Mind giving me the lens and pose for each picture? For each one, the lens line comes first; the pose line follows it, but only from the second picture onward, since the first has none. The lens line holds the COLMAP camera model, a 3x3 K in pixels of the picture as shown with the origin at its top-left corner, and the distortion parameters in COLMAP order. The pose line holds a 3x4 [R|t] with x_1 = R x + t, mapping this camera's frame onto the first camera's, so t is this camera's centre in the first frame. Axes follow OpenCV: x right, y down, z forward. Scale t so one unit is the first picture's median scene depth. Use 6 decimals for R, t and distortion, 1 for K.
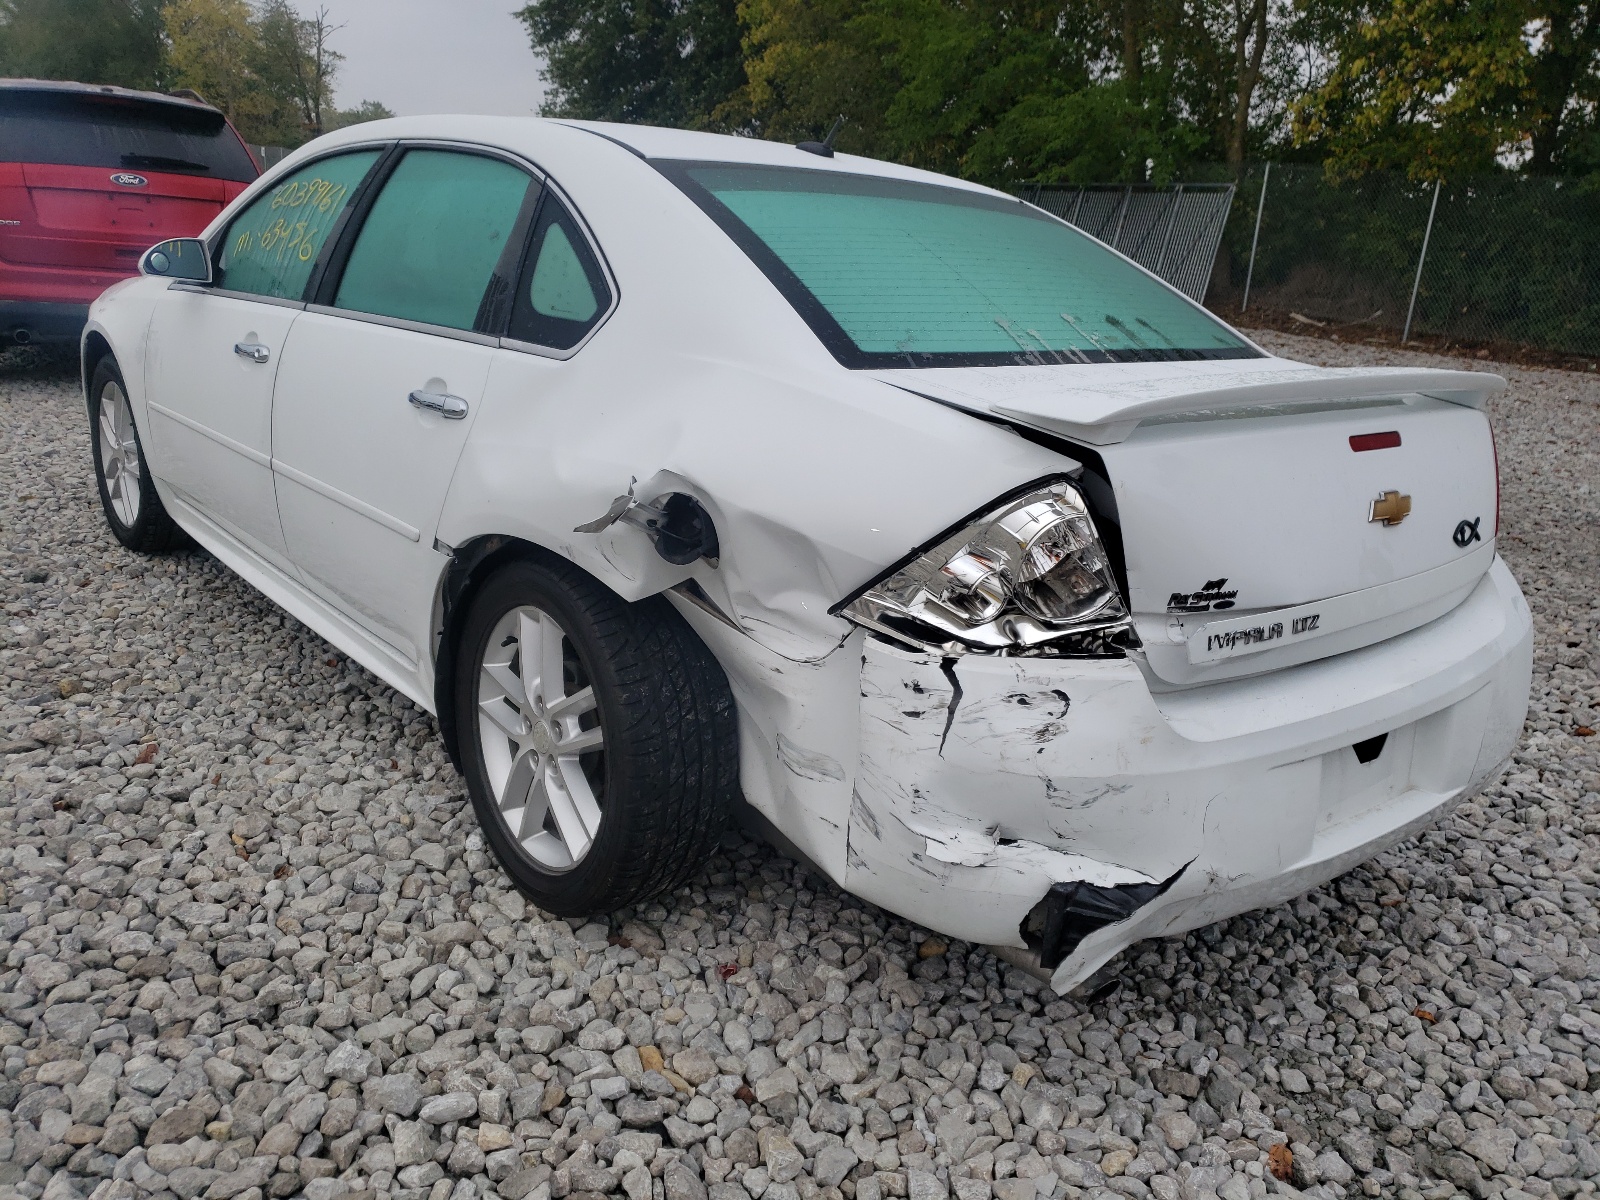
lens RADIAL K [[1226.9, 0, 800.0], [0, 1226.9, 600.0], [0, 0, 1]] dist [0.008828, 0.006855]
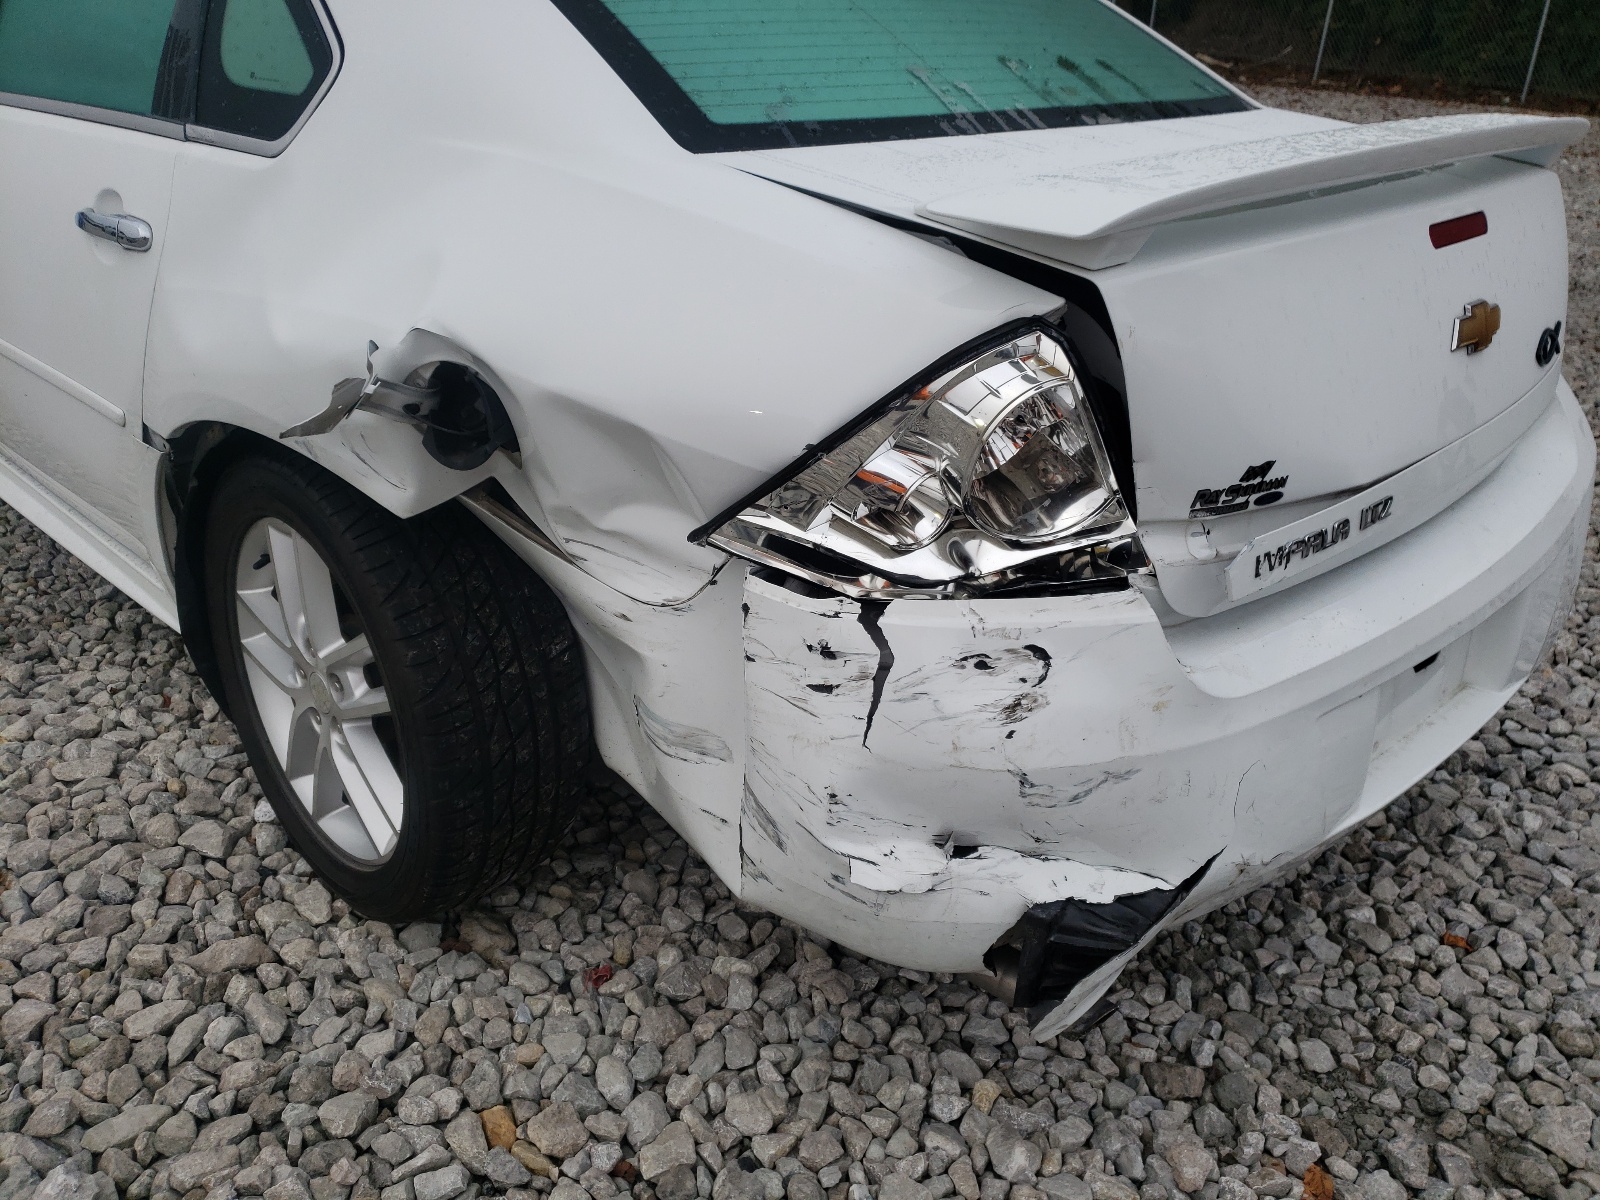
lens RADIAL K [[1226.9, 0, 800.0], [0, 1226.9, 600.0], [0, 0, 1]] dist [0.008828, 0.006855]
pose [[0.995309, -0.068635, 0.068183, 0.031305], [0.055669, 0.982709, 0.176589, -0.061999], [-0.079124, -0.171965, 0.981920, 0.285731]]
